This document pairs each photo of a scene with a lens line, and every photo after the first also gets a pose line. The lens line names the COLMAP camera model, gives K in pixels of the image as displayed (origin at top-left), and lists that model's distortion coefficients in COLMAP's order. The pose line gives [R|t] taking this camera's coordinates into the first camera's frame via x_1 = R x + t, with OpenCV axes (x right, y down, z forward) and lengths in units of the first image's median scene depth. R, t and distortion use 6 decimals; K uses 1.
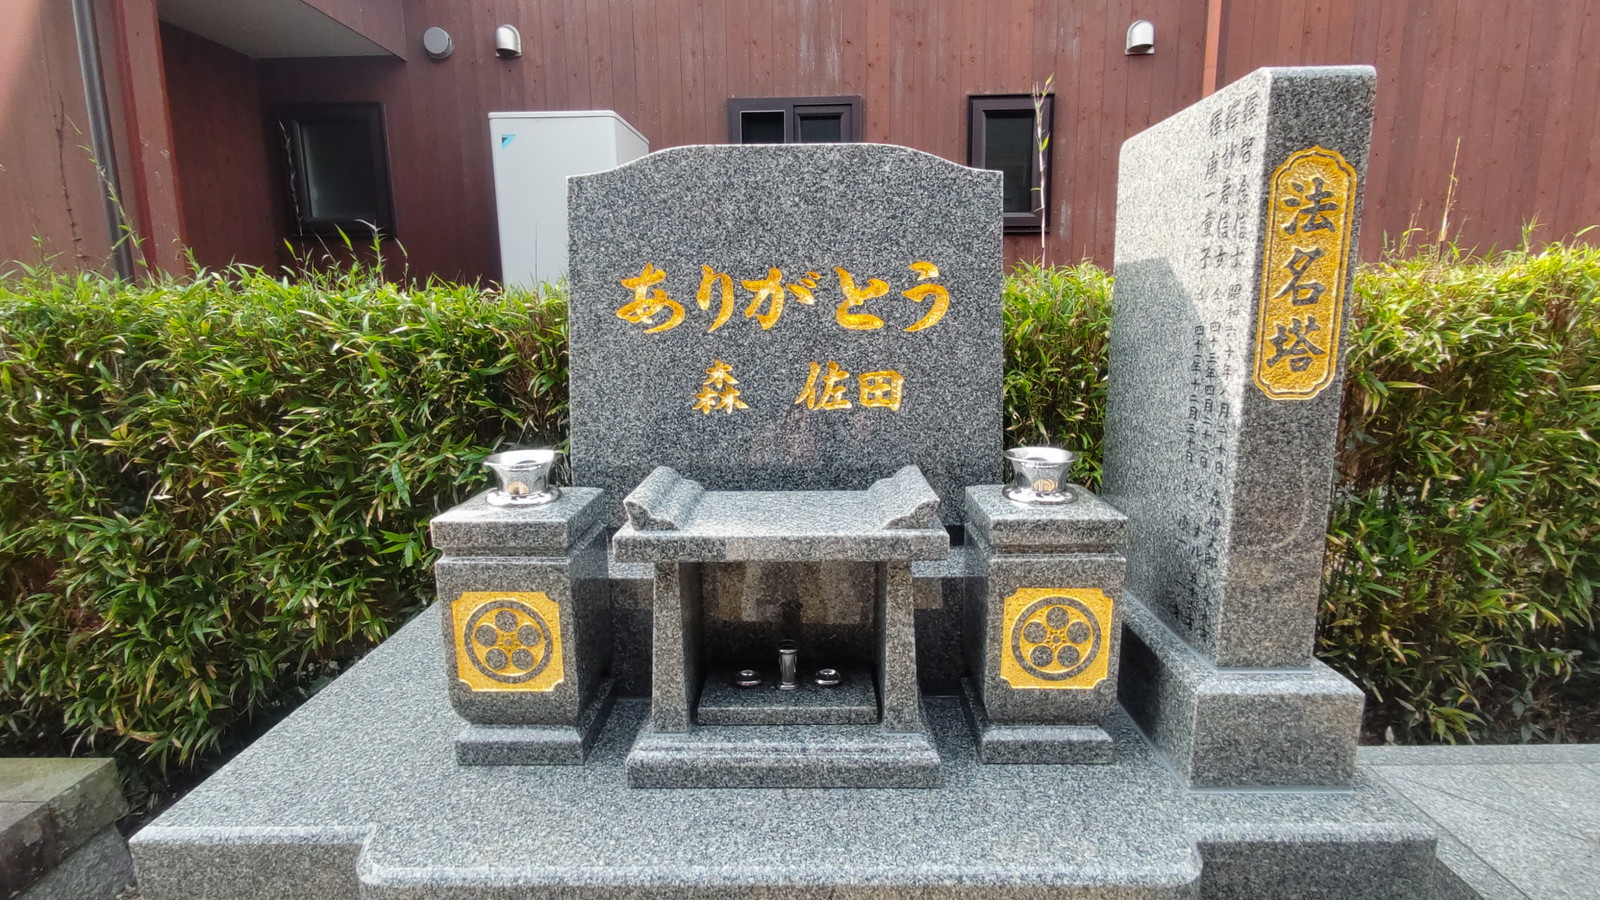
lens RADIAL K [[757.1, 0, 805.0], [0, 757.1, 447.6], [0, 0, 1]] dist [-0.014483, 0.008862]
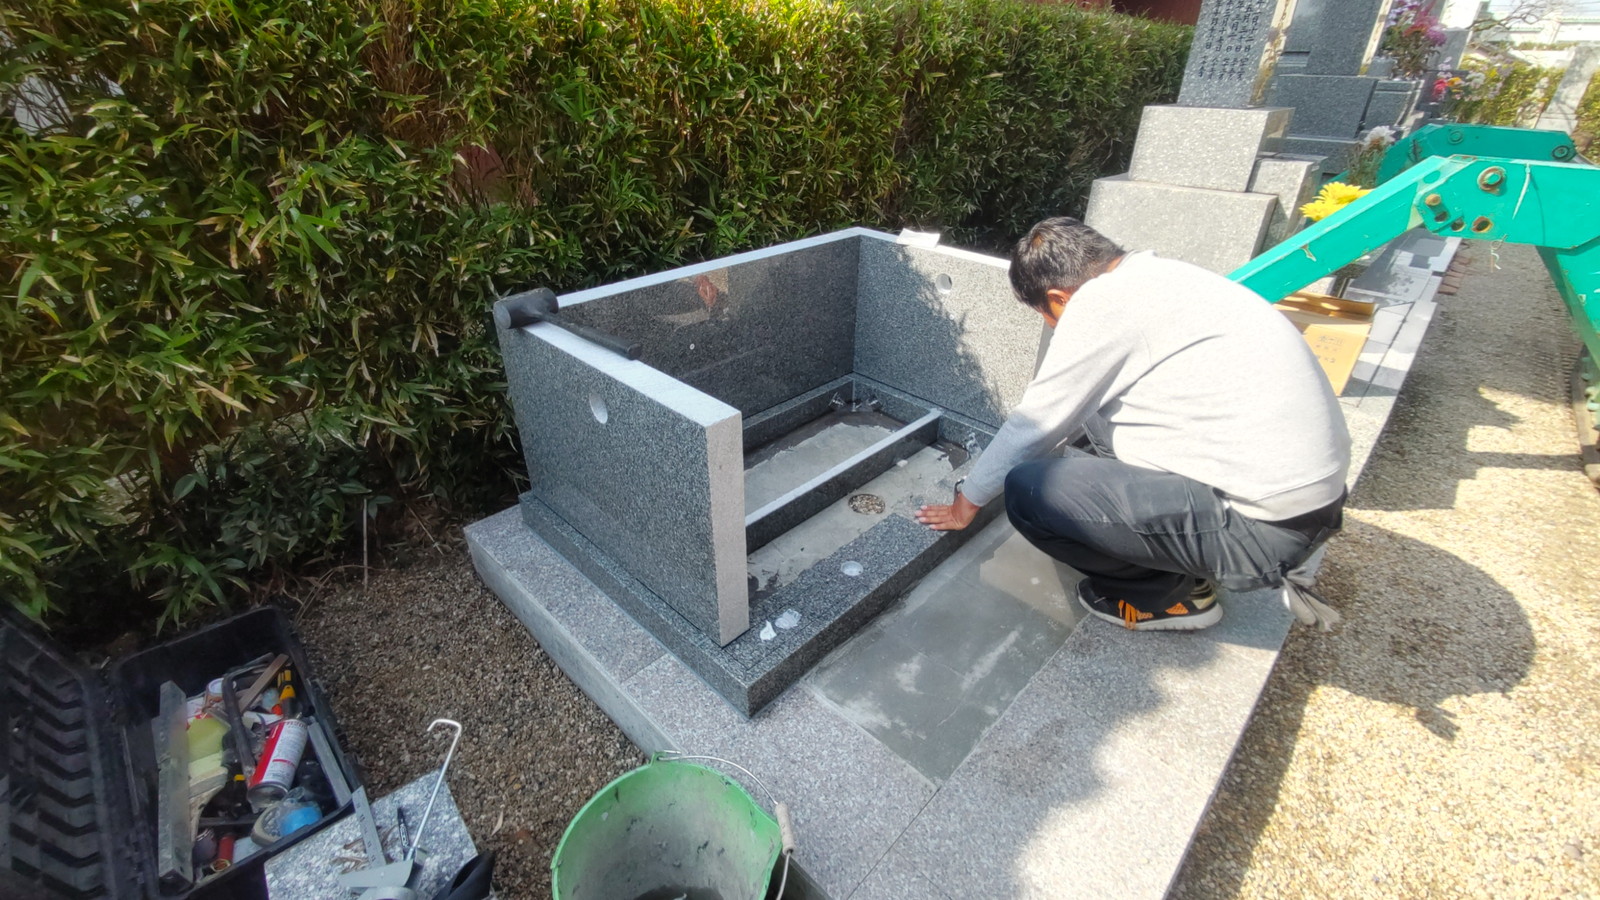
lens RADIAL K [[685.5, 0, 800.1], [0, 685.5, 442.4], [0, 0, 1]] dist [0.016229, -0.014136]
pose [[0.682833, -0.342886, 0.645111, -1.233983], [0.102115, 0.919145, 0.380453, 0.110436], [-0.723403, -0.193910, 0.662636, 0.045839]]
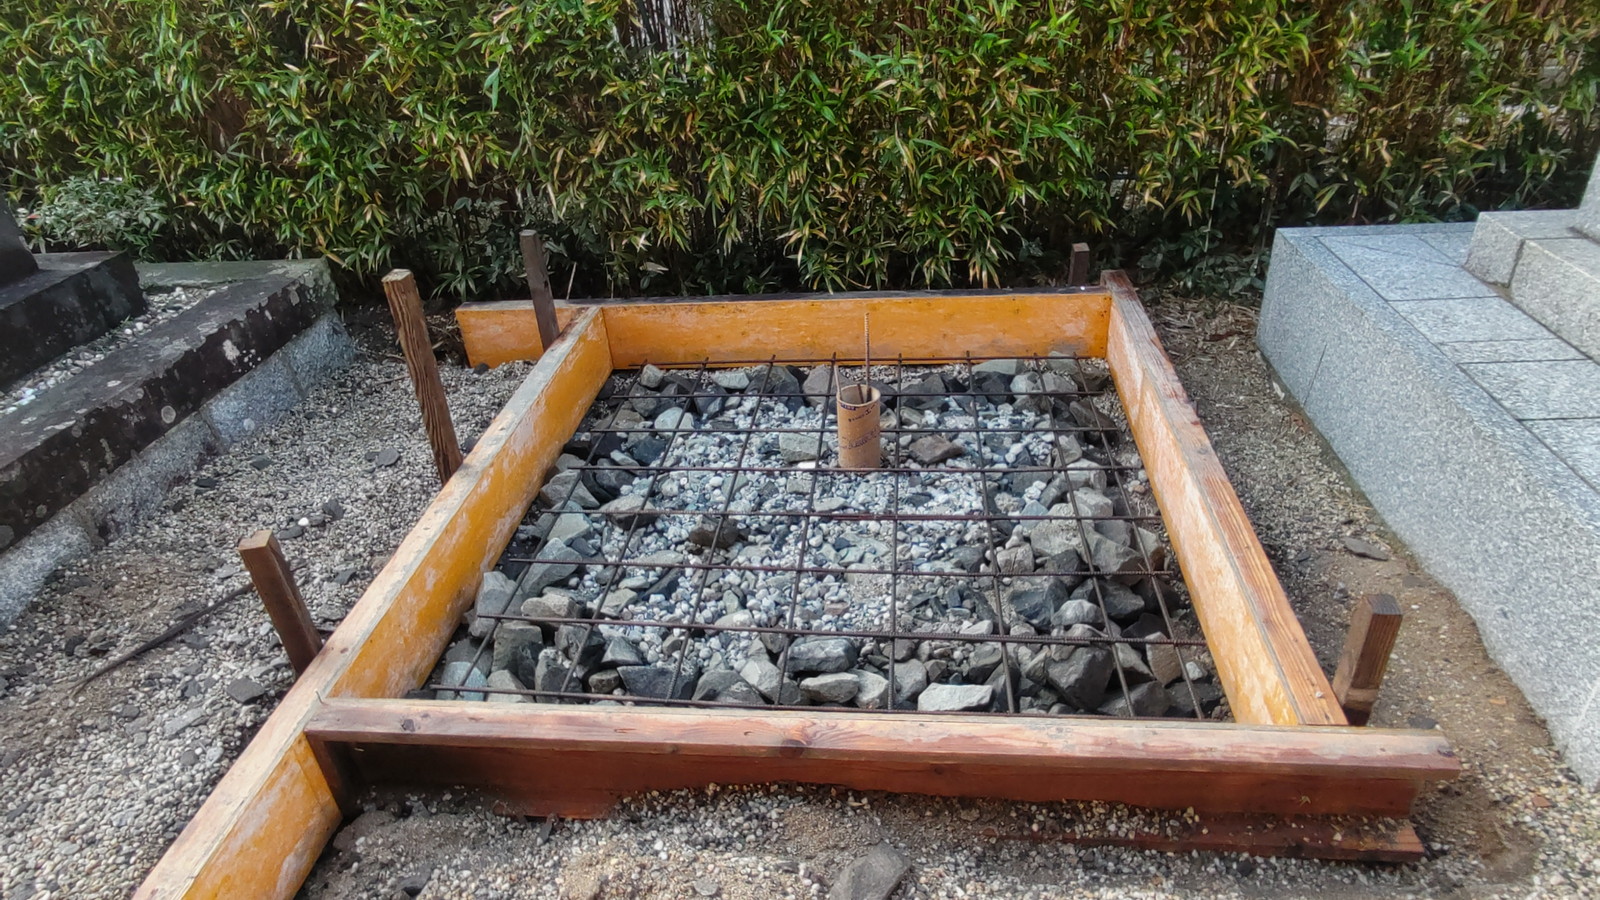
lens RADIAL K [[963.7, 0, 797.4], [0, 963.7, 437.6], [0, 0, 1]] dist [0.001126, 0.003293]
pose [[0.993750, 0.001256, -0.111626, 0.165795], [0.037182, 0.939114, 0.341587, 0.281264], [0.105258, -0.343602, 0.933198, -1.062096]]
